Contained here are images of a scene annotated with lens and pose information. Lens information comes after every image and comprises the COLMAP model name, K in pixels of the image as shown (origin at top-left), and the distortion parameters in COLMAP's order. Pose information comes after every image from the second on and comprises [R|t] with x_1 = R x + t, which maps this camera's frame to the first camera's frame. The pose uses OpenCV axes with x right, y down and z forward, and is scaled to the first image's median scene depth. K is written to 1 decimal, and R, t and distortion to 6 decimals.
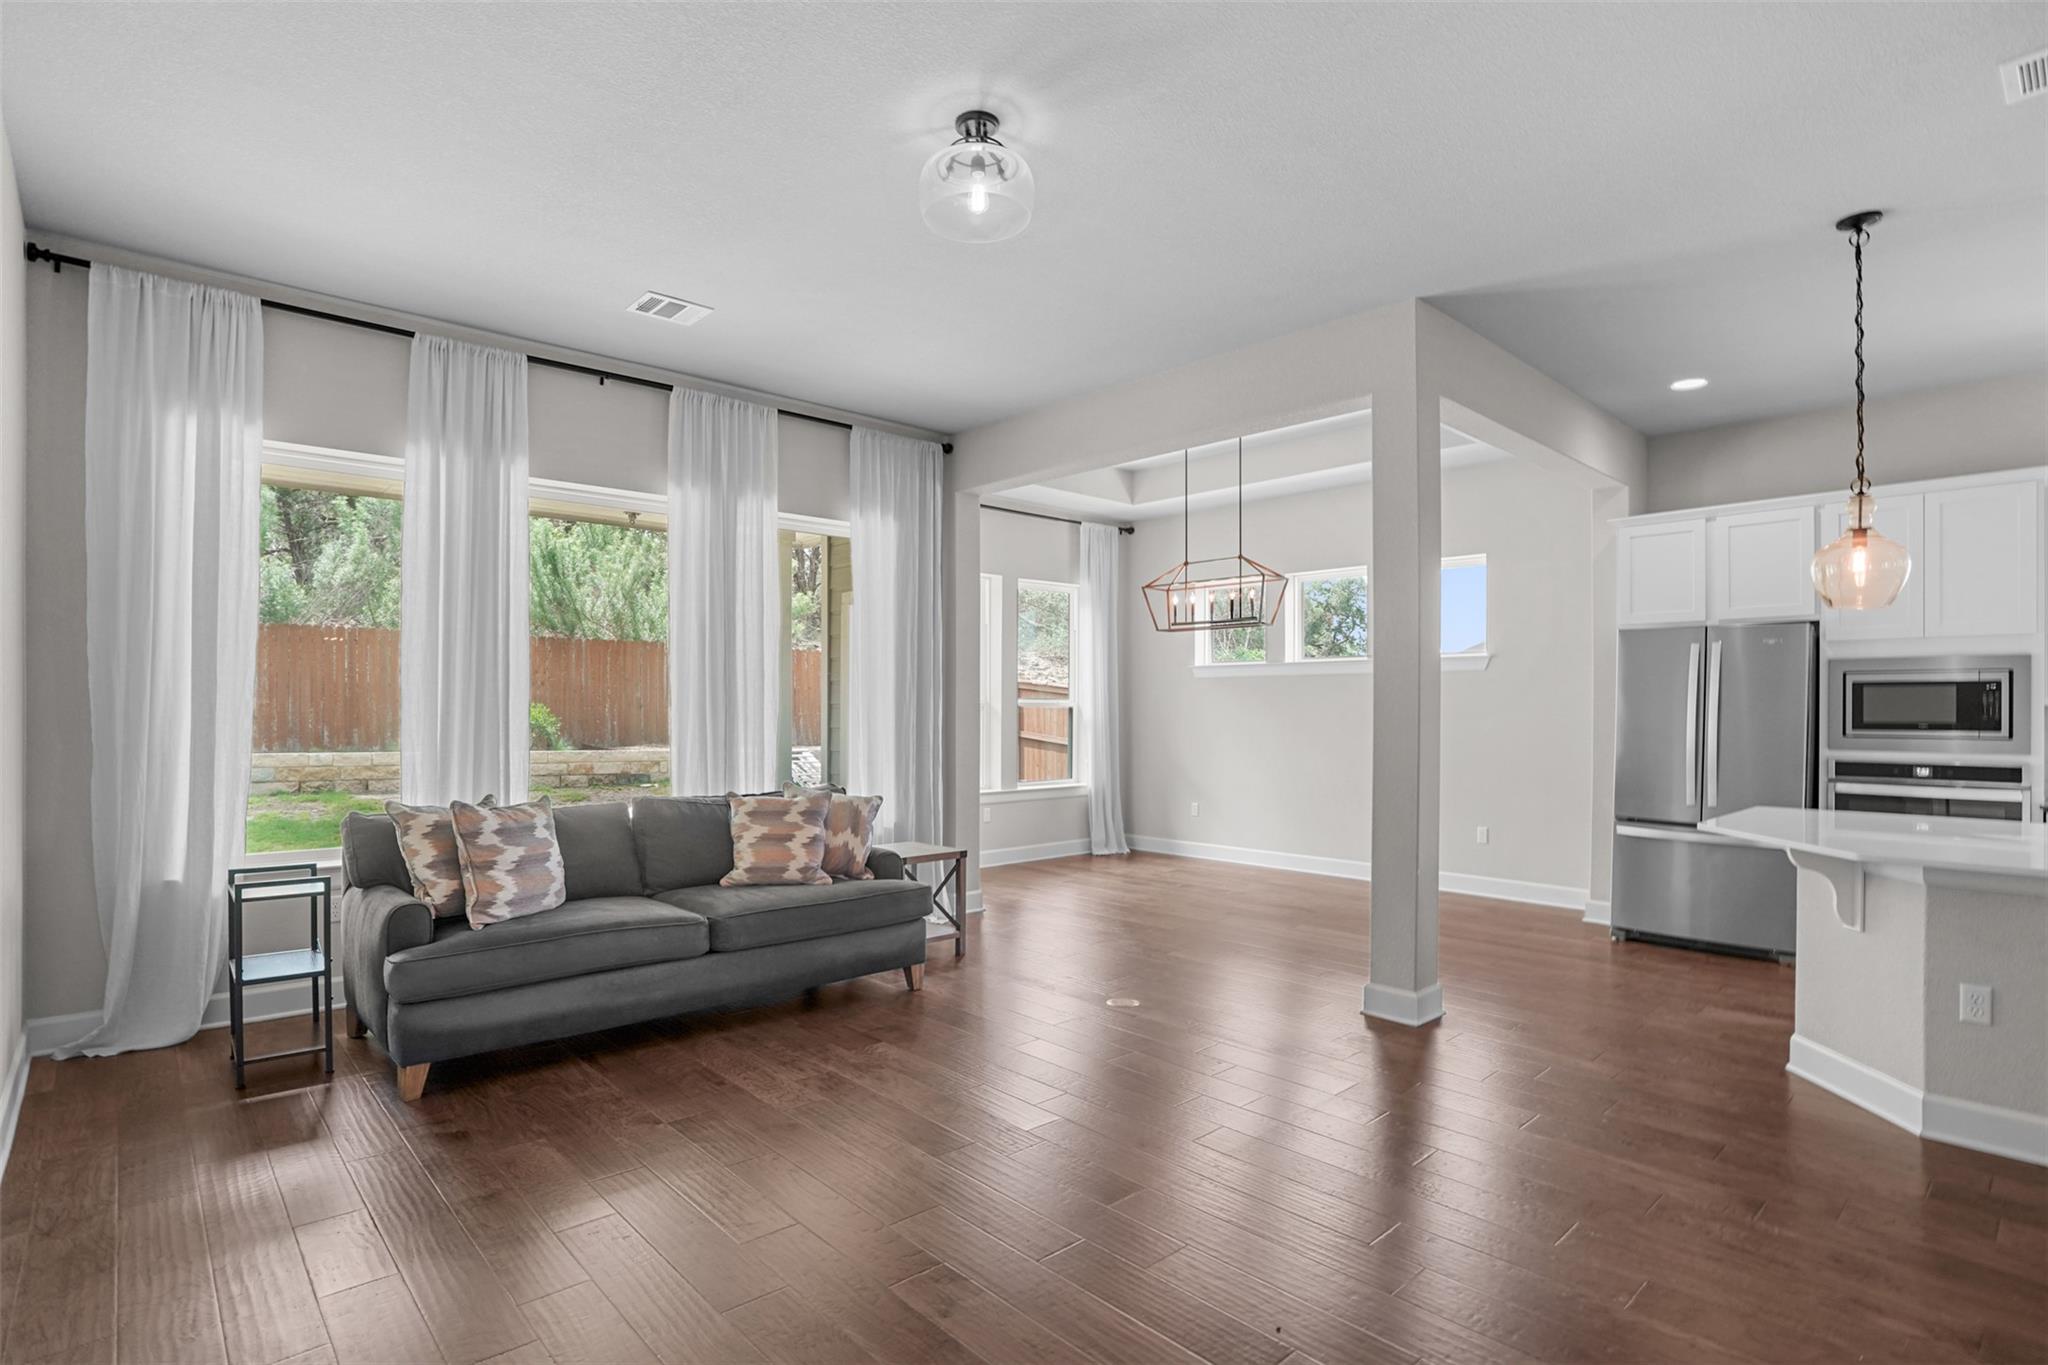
lens RADIAL K [[1018.1, 0, 1019.4], [0, 1018.1, 711.4], [0, 0, 1]] dist [-0.065403, 0.031594]
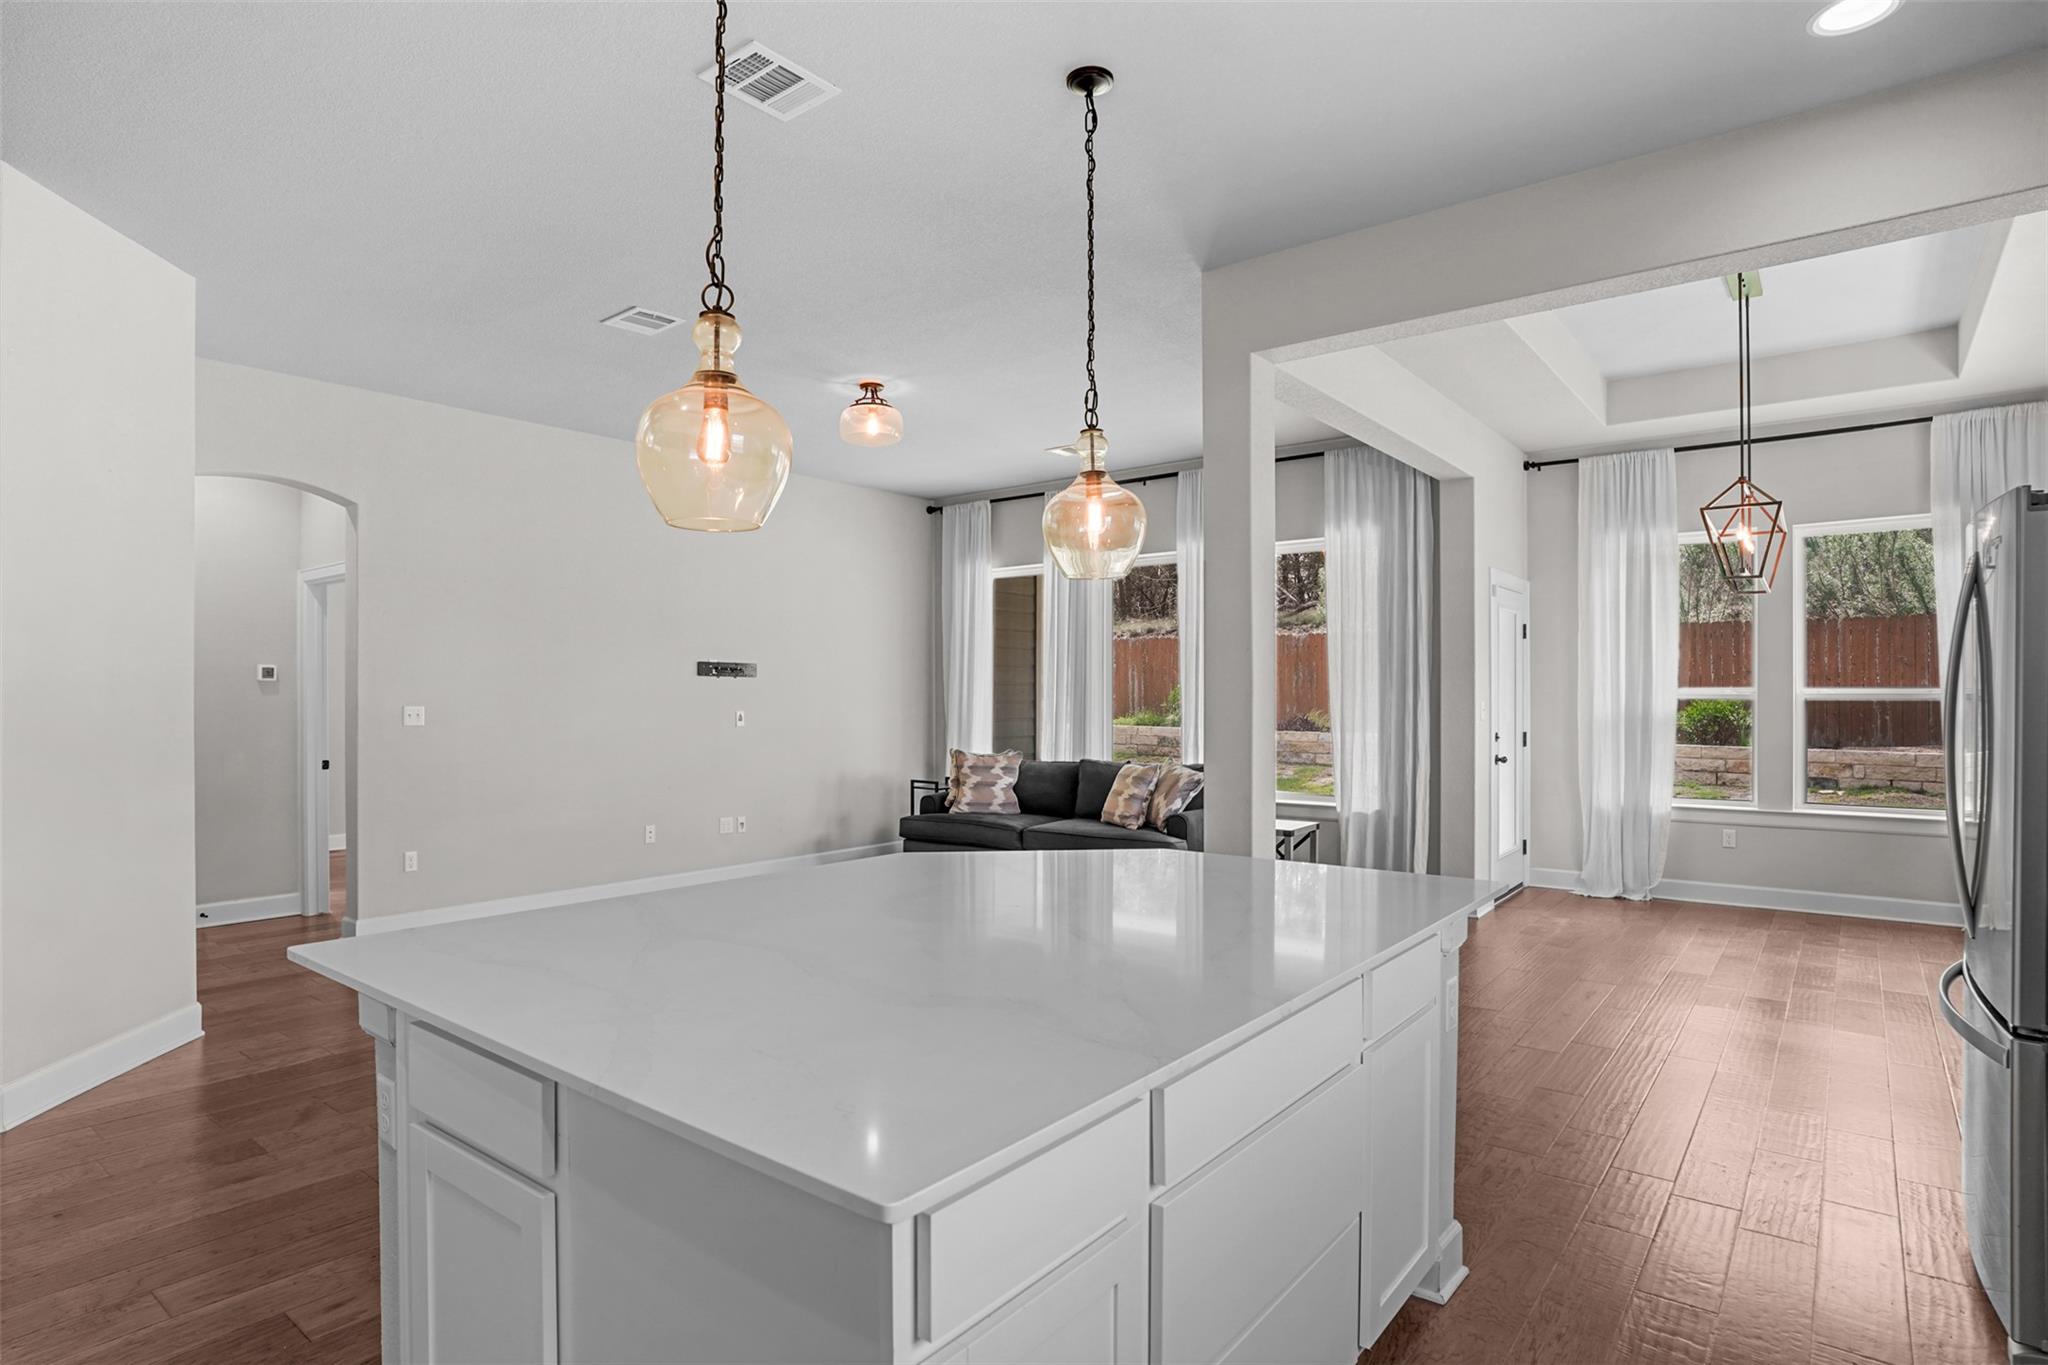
lens RADIAL K [[1089.3, 0, 1019.3], [0, 1089.3, 692.7], [0, 0, 1]] dist [-0.027524, 0.000071]
pose [[0.160935, -0.005802, -0.986948, 1.140190], [-0.001839, 0.999979, -0.006178, -0.006941], [0.986963, 0.002809, 0.160921, 0.552789]]
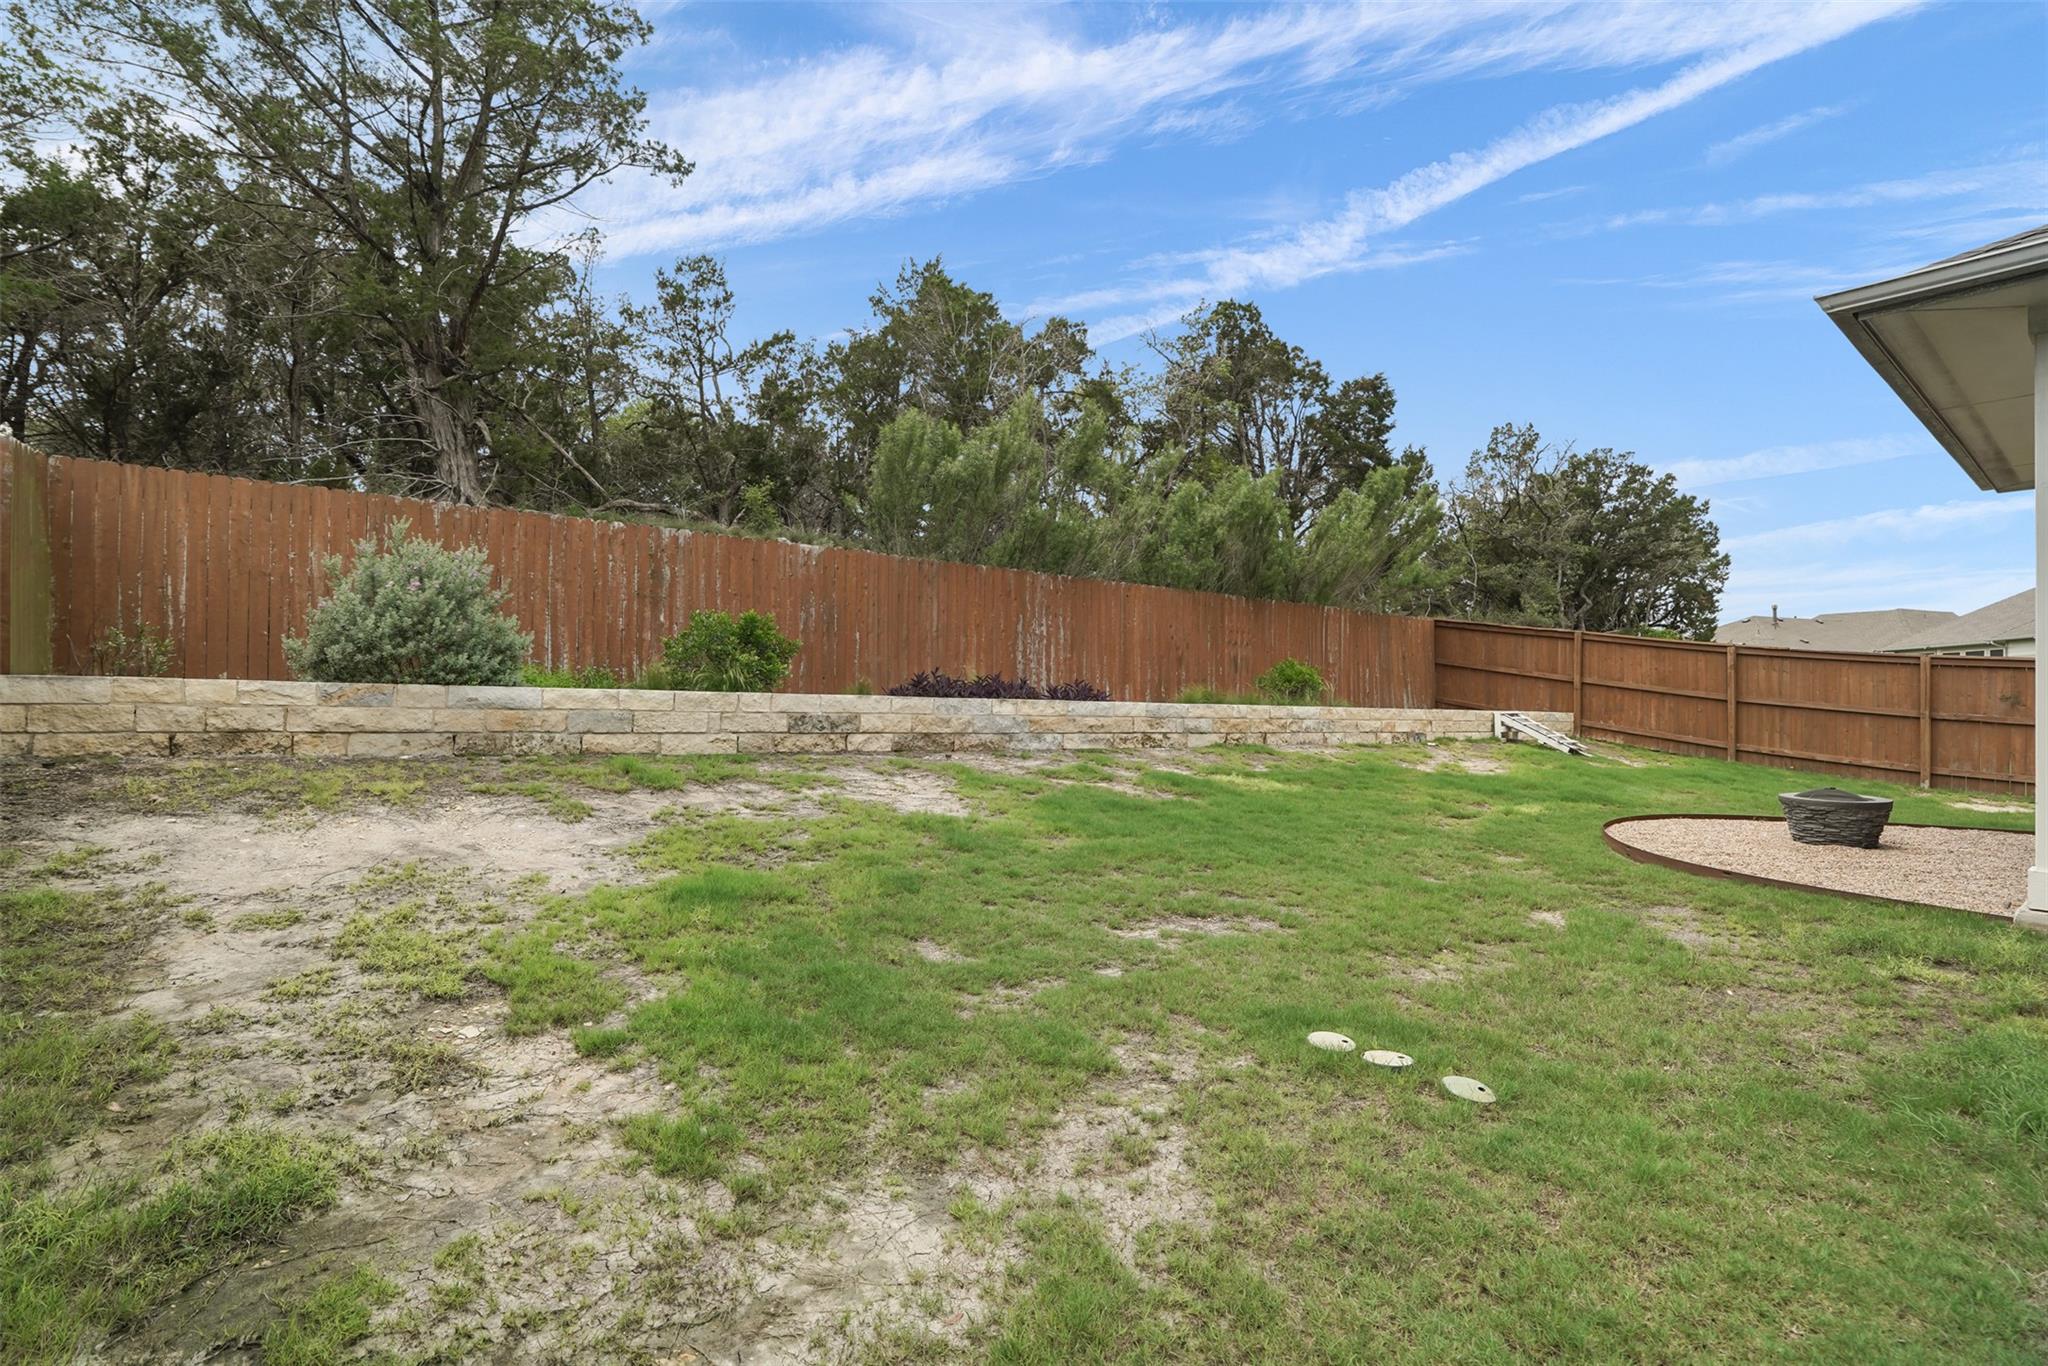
lens RADIAL K [[965.8, 0, 1007.5], [0, 965.8, 696.1], [0, 0, 1]] dist [-0.070090, 0.028639]
pose [[0.997630, 0.013367, -0.067489, -2.047173], [-0.013384, 0.999910, 0.000202, 0.086903], [0.067486, 0.000702, 0.997720, 0.084526]]
